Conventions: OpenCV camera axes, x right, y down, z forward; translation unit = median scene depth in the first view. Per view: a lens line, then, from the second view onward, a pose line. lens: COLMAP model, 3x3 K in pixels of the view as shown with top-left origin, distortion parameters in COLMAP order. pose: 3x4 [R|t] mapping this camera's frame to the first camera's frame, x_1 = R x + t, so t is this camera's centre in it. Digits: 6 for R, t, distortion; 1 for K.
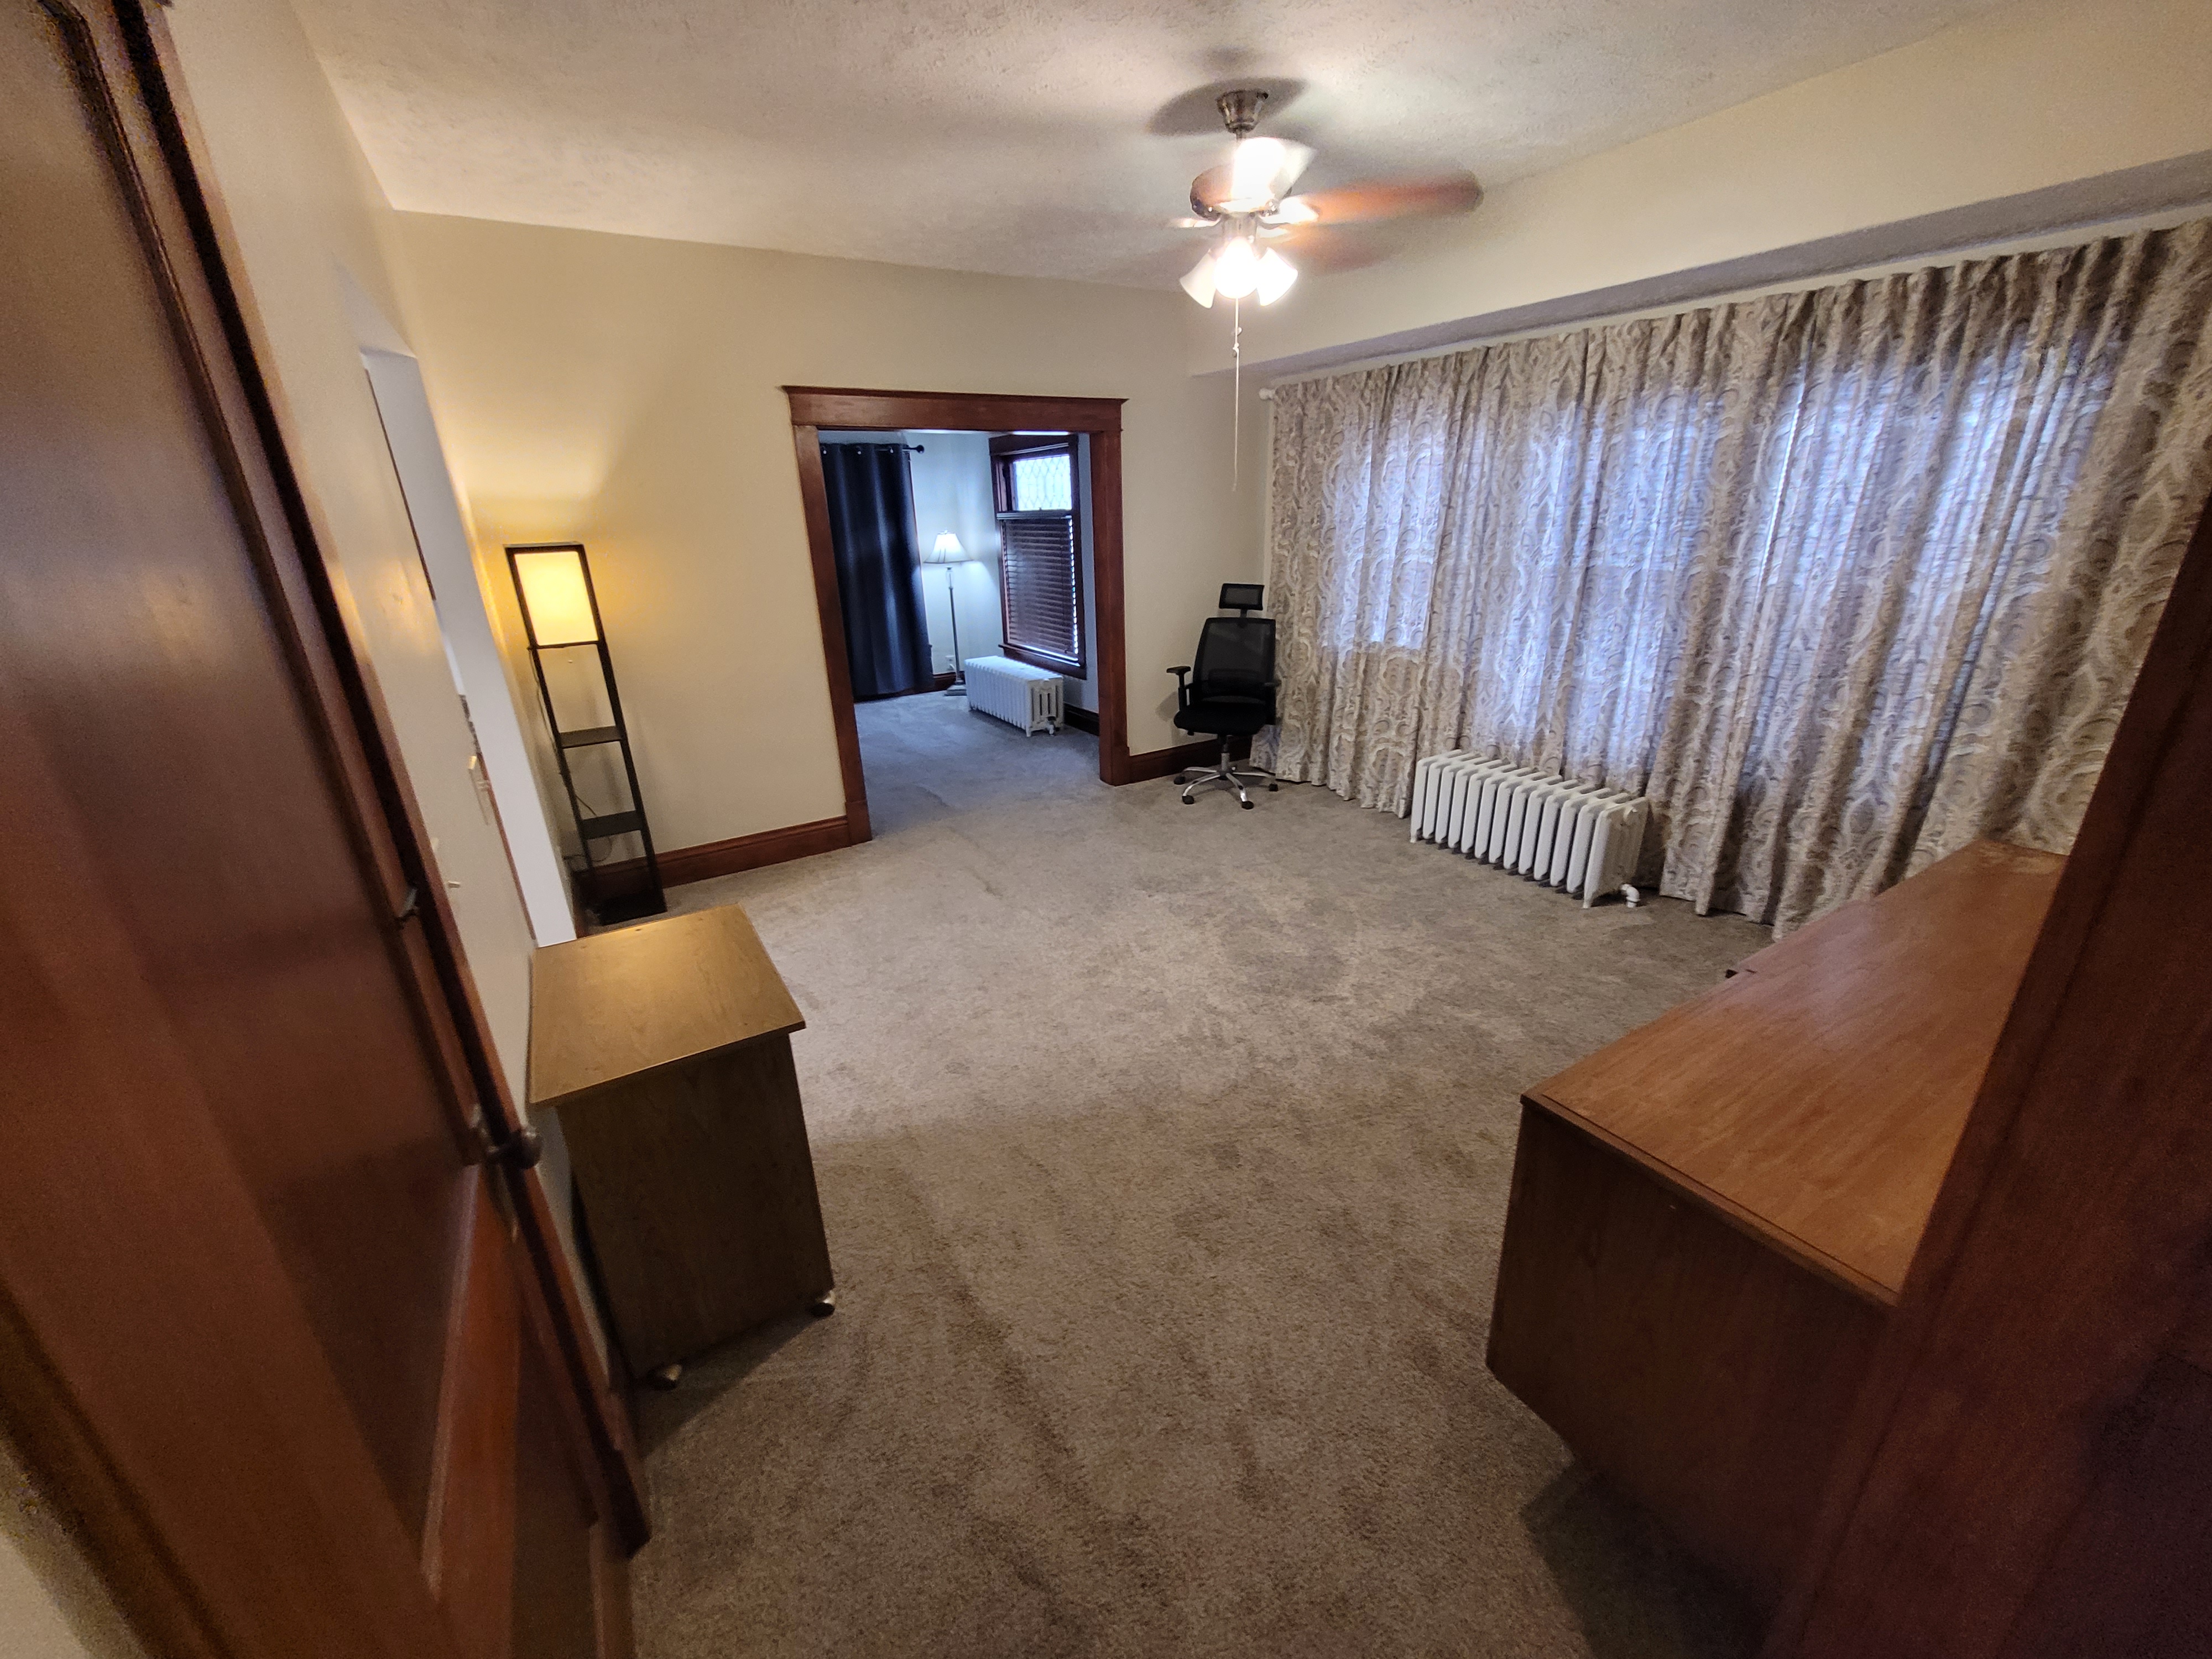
lens RADIAL K [[865.7, 0, 1109.8], [0, 865.7, 832.8], [0, 0, 1]] dist [0.000476, 0.000367]
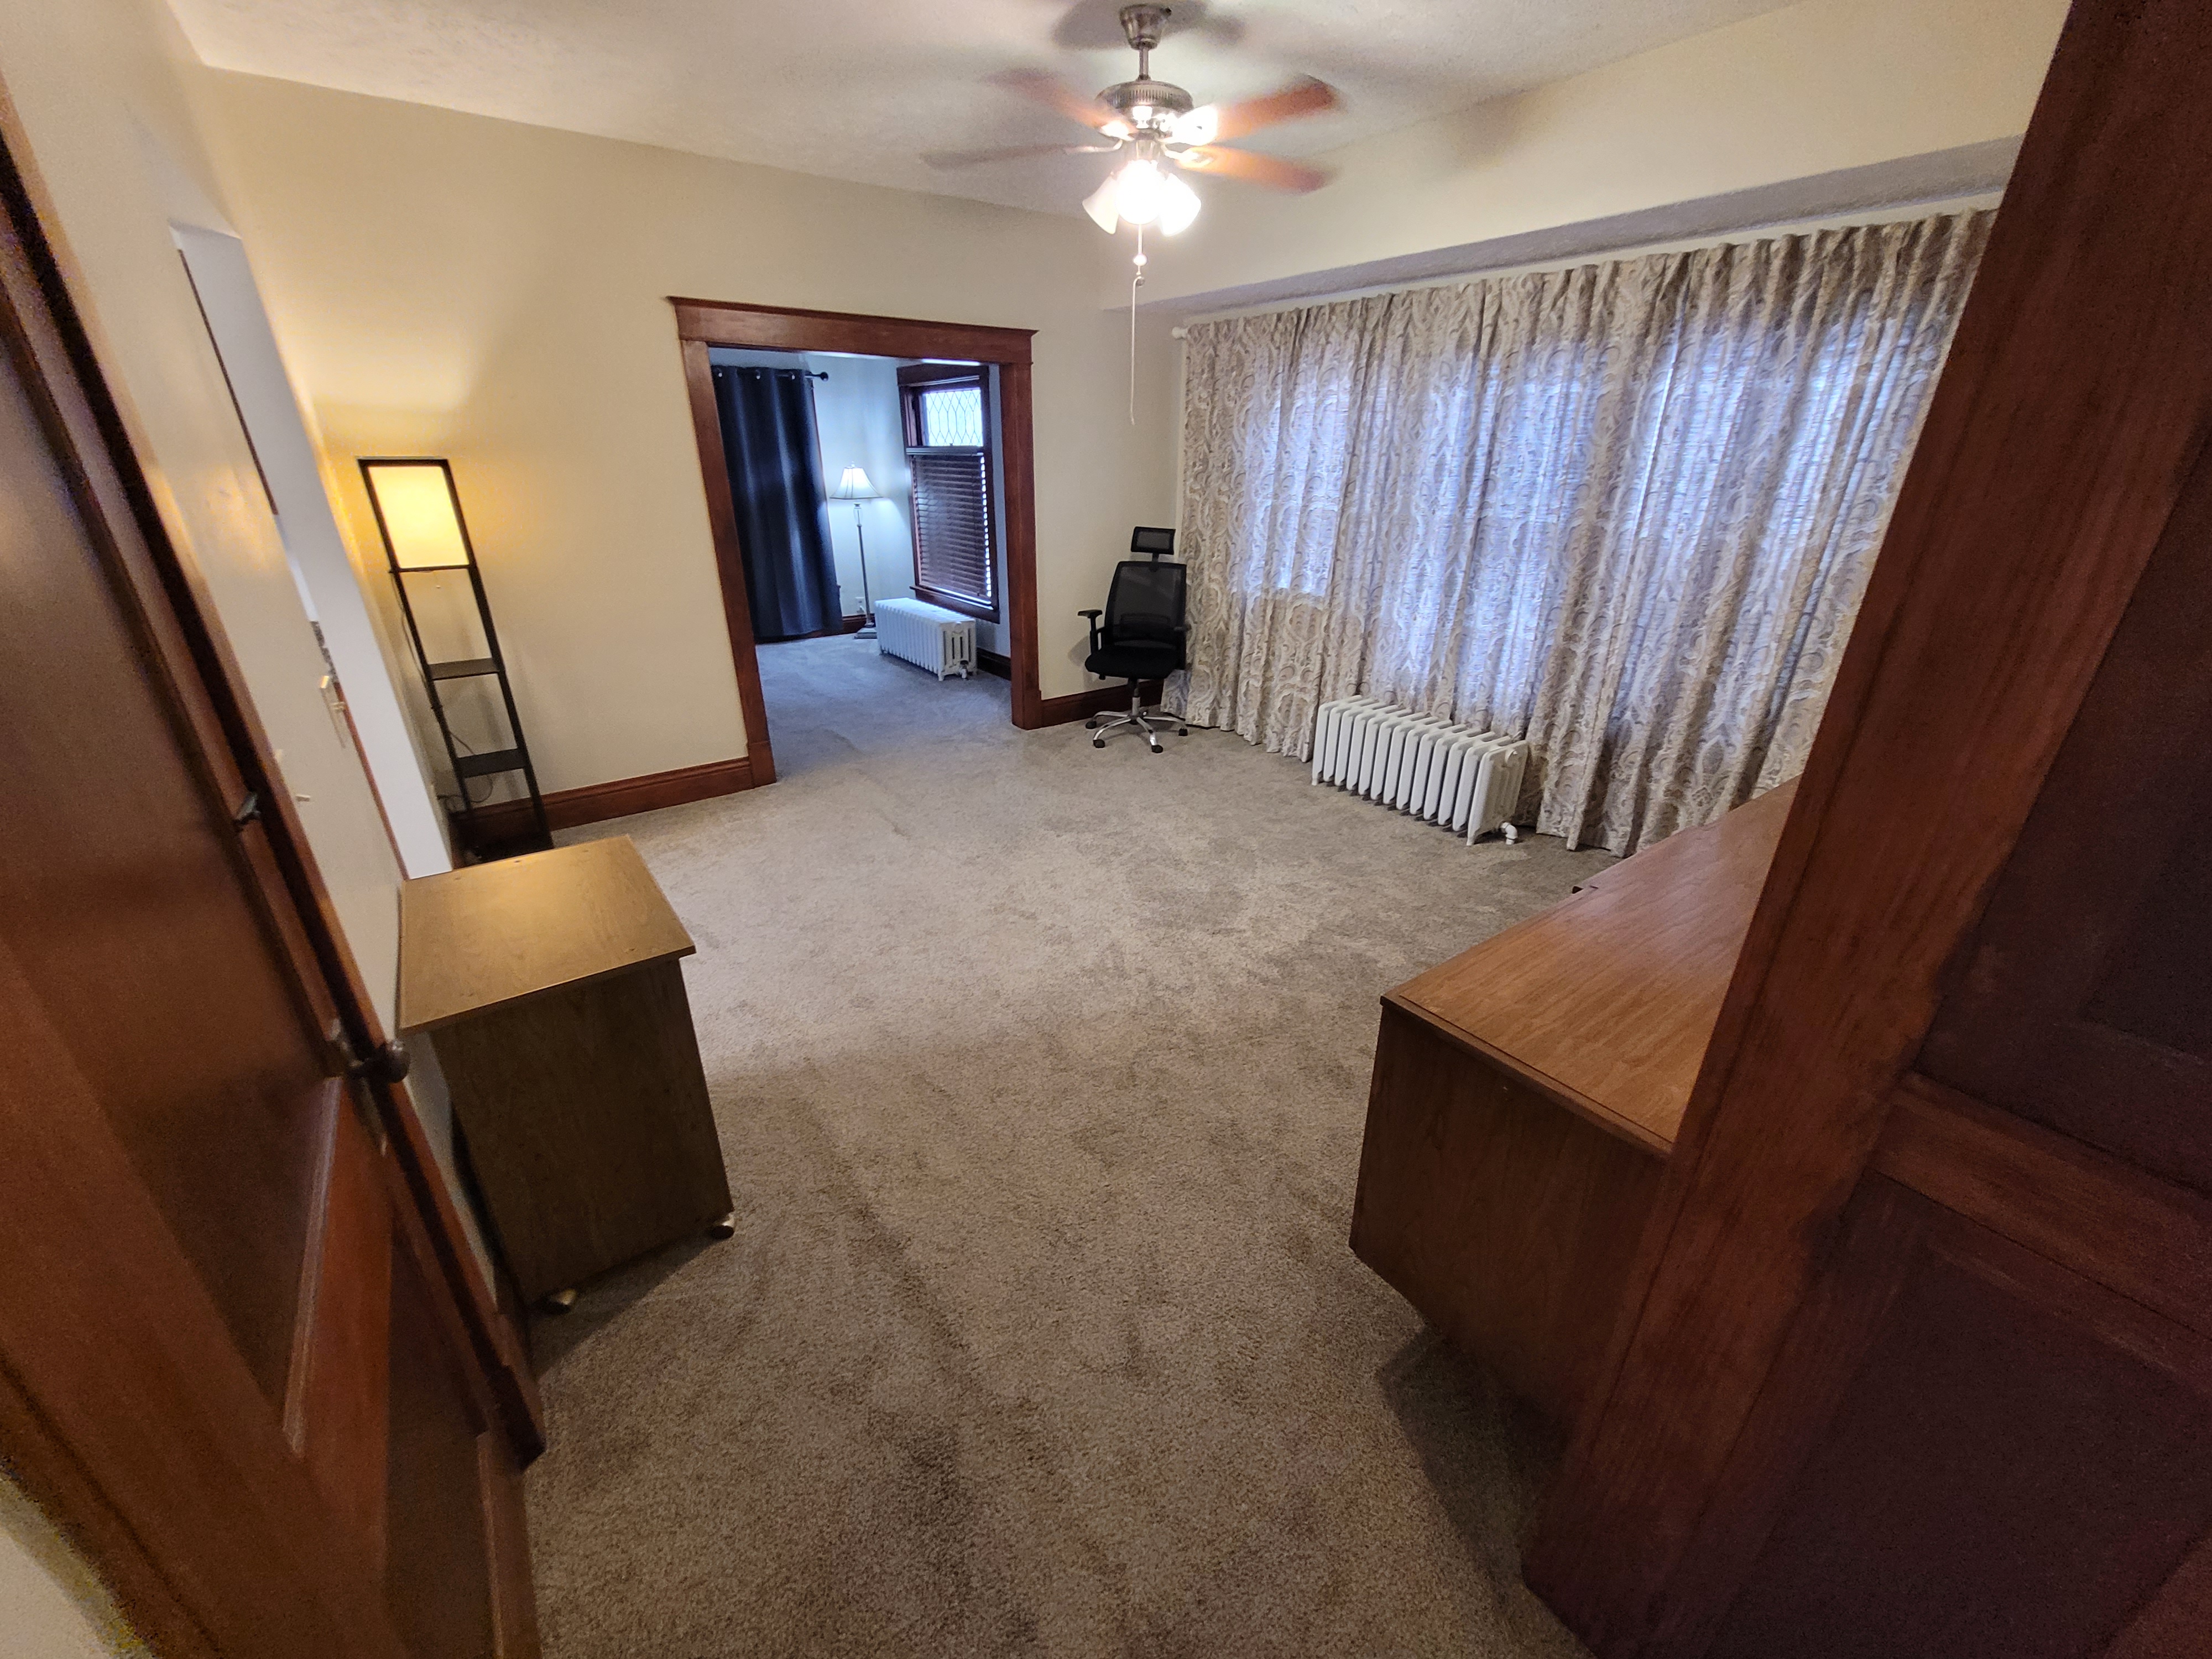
lens RADIAL K [[866.1, 0, 1108.9], [0, 866.1, 831.7], [0, 0, 1]] dist [0.002305, 0.000170]
pose [[0.995932, -0.001734, 0.090091, 0.016967], [-0.003029, 0.998606, 0.052705, 0.017354], [-0.090056, -0.052763, 0.994538, -0.013909]]
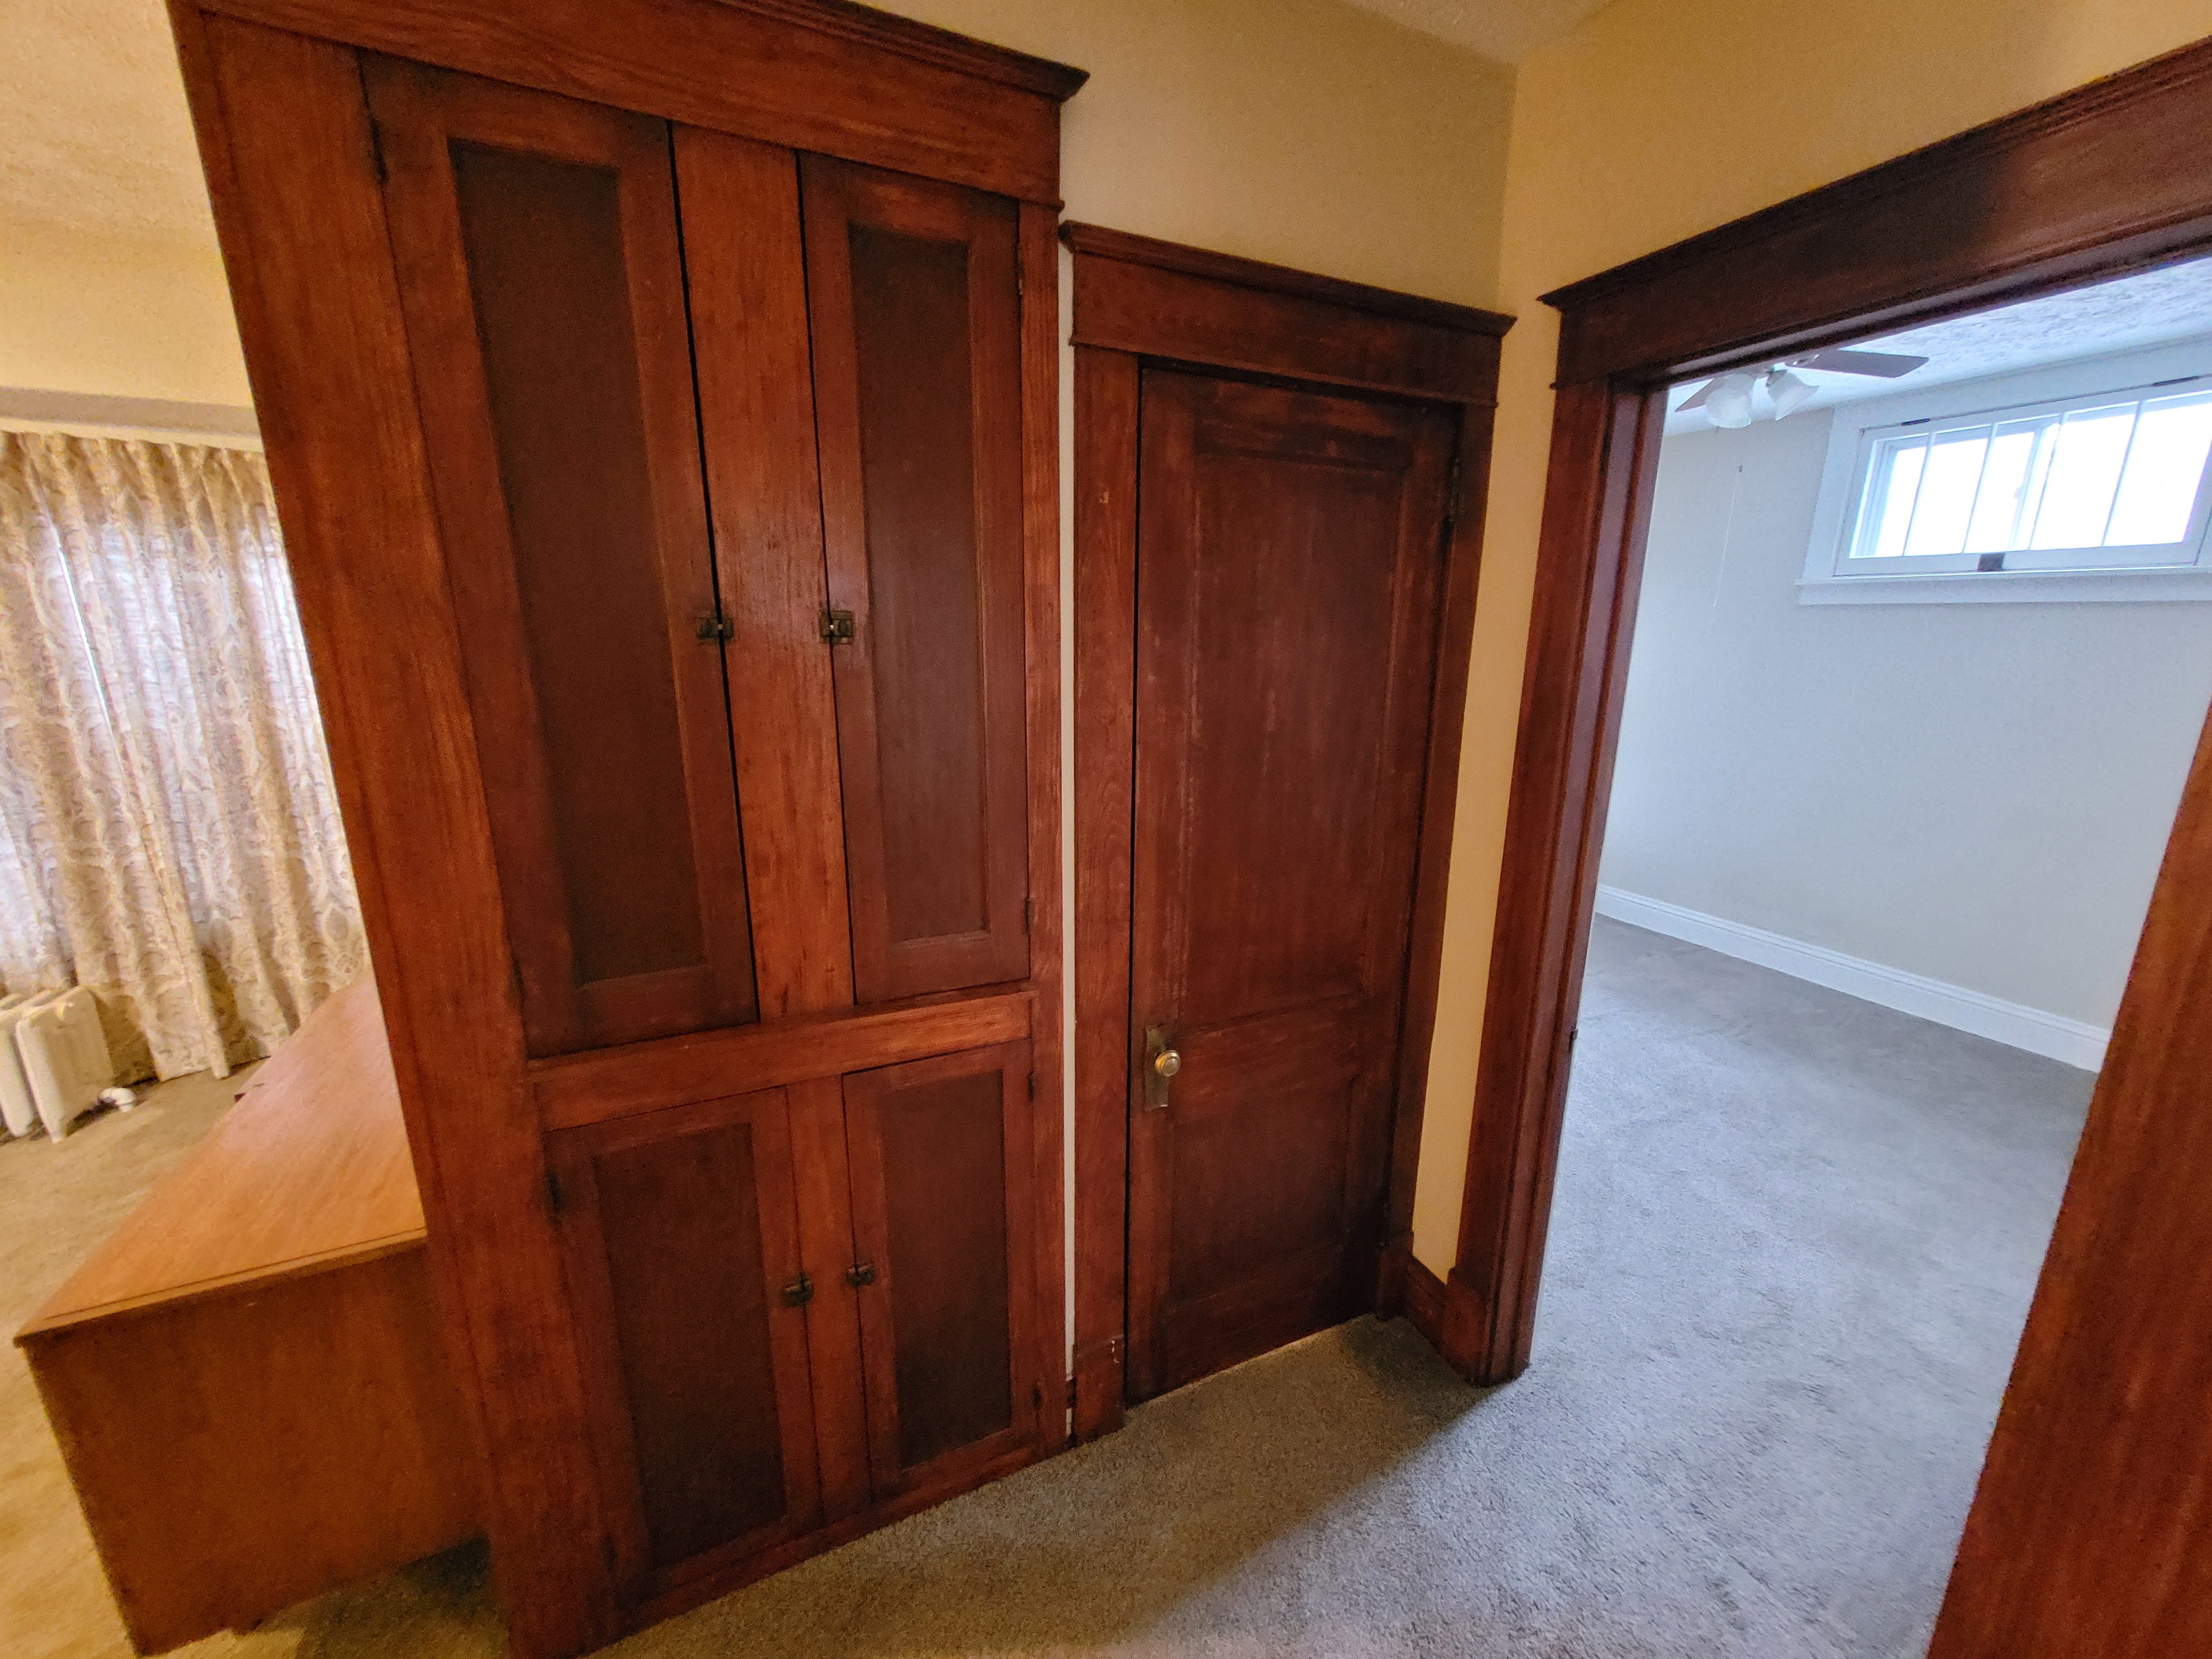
lens RADIAL K [[865.7, 0, 1109.8], [0, 865.7, 832.8], [0, 0, 1]] dist [0.000476, 0.000367]
pose [[0.114671, -0.206000, 0.971810, -0.051183], [0.341461, 0.926830, 0.156174, 0.032801], [-0.932875, 0.313926, 0.176621, -0.125400]]
